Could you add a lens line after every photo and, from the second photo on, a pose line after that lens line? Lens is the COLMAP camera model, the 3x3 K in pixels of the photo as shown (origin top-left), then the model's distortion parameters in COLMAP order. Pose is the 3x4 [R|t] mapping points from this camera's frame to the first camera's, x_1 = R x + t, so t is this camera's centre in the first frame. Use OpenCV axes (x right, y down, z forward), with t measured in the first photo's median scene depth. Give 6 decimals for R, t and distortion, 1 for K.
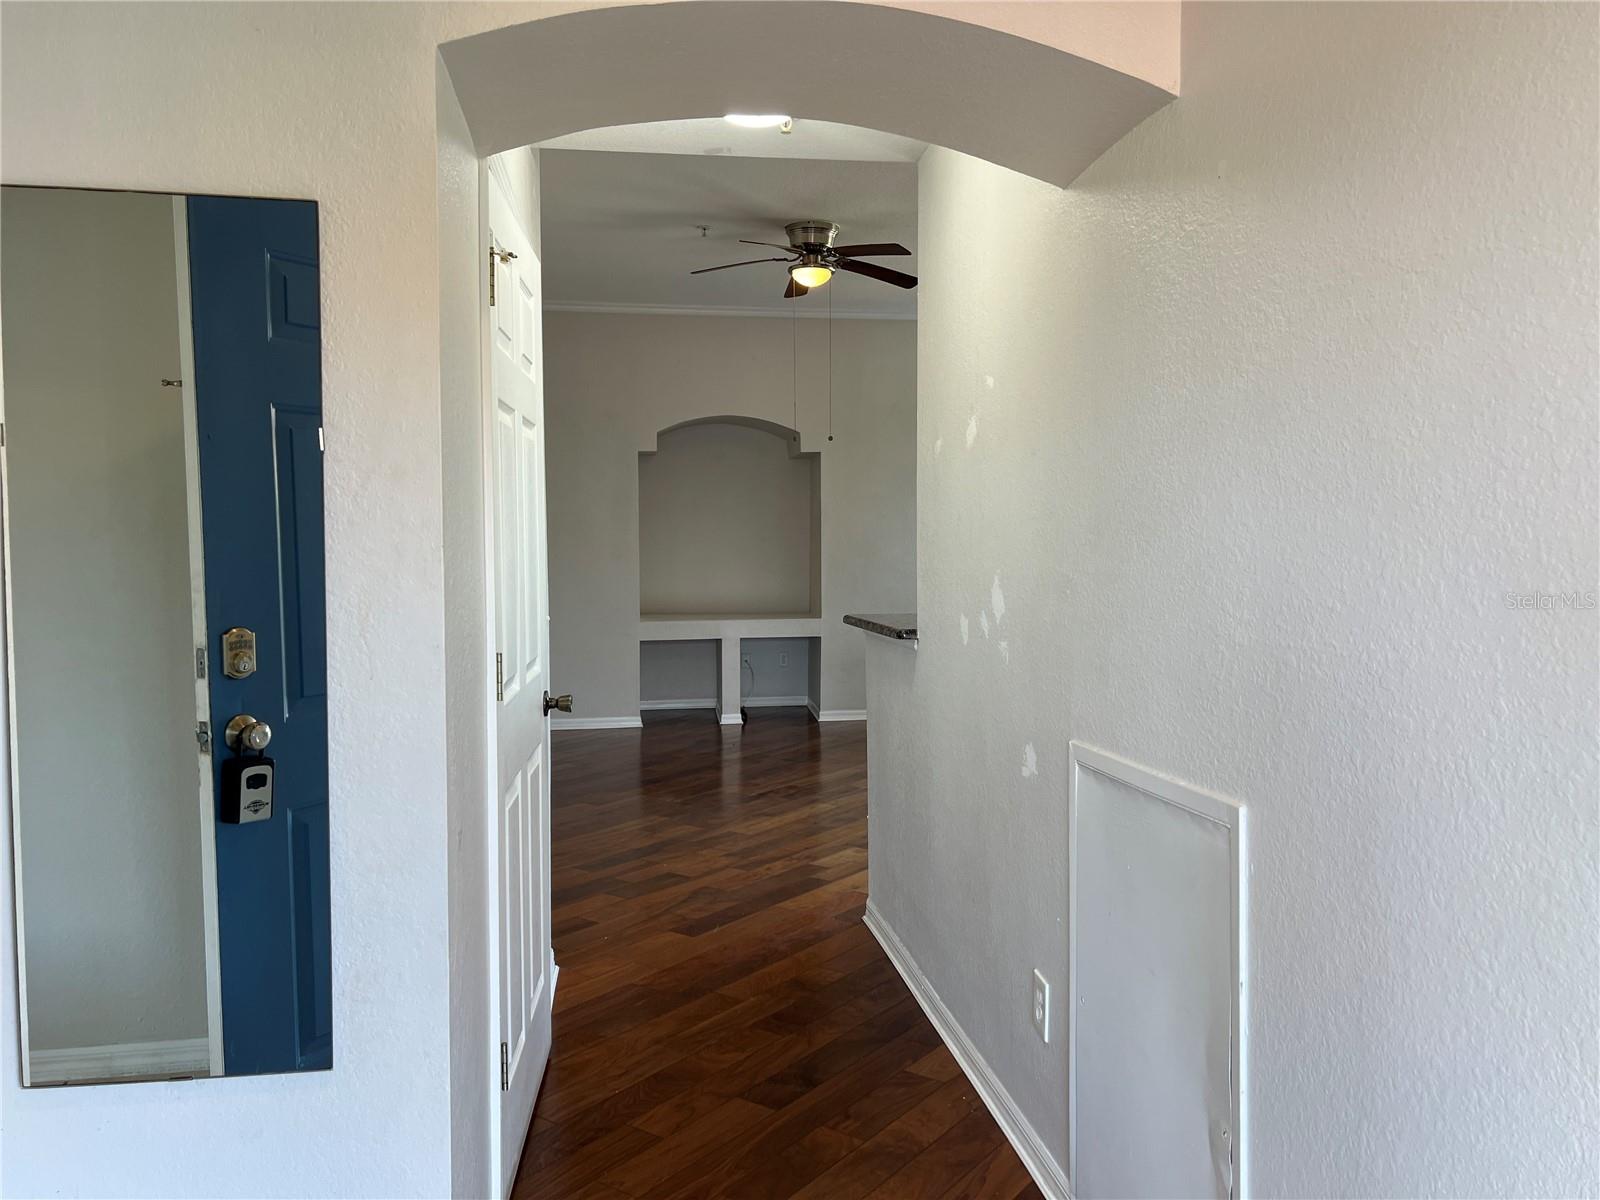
lens RADIAL K [[1235.6, 0, 800.0], [0, 1235.6, 600.0], [0, 0, 1]] dist [0.393431, -0.000002]
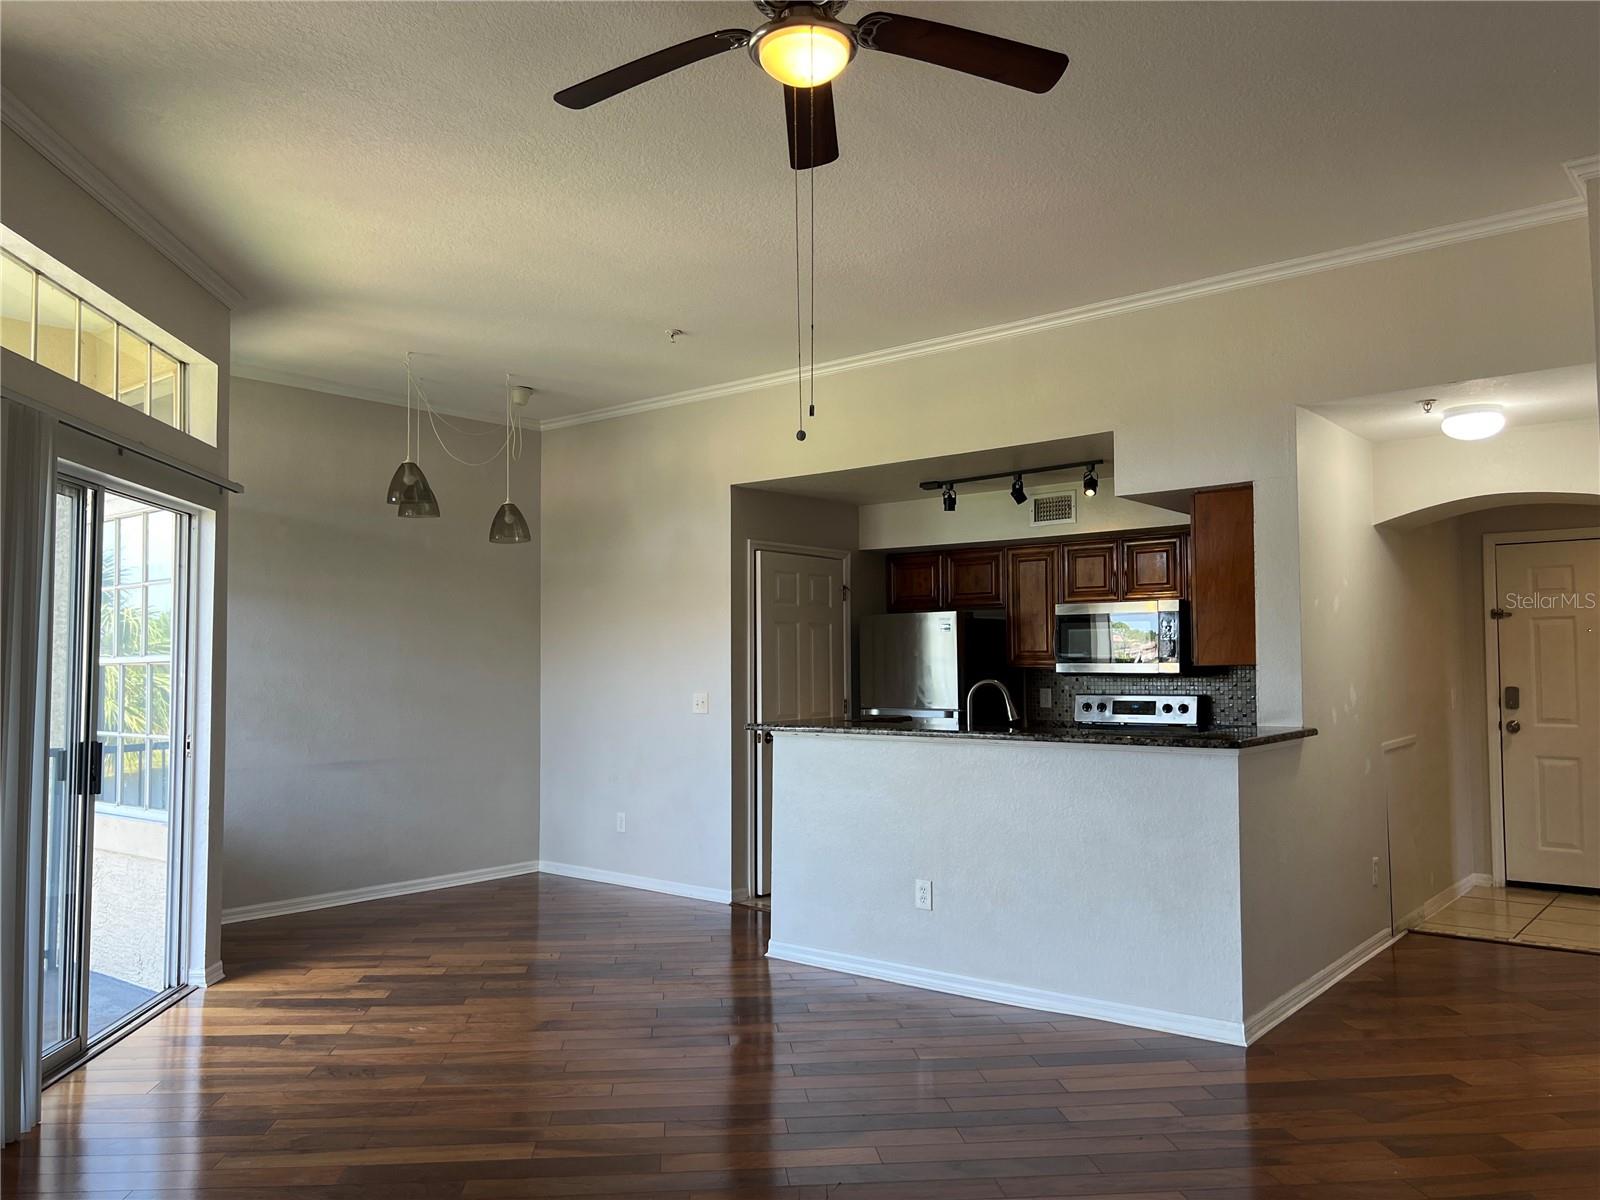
lens RADIAL K [[1198.2, 0, 800.0], [0, 1198.2, 600.0], [0, 0, 1]] dist [0.027755, 0.000474]
pose [[-0.673820, 0.047943, 0.737339, -0.220734], [0.040799, 0.998785, -0.027658, -0.043689], [-0.737768, 0.011446, -0.674957, 0.974780]]
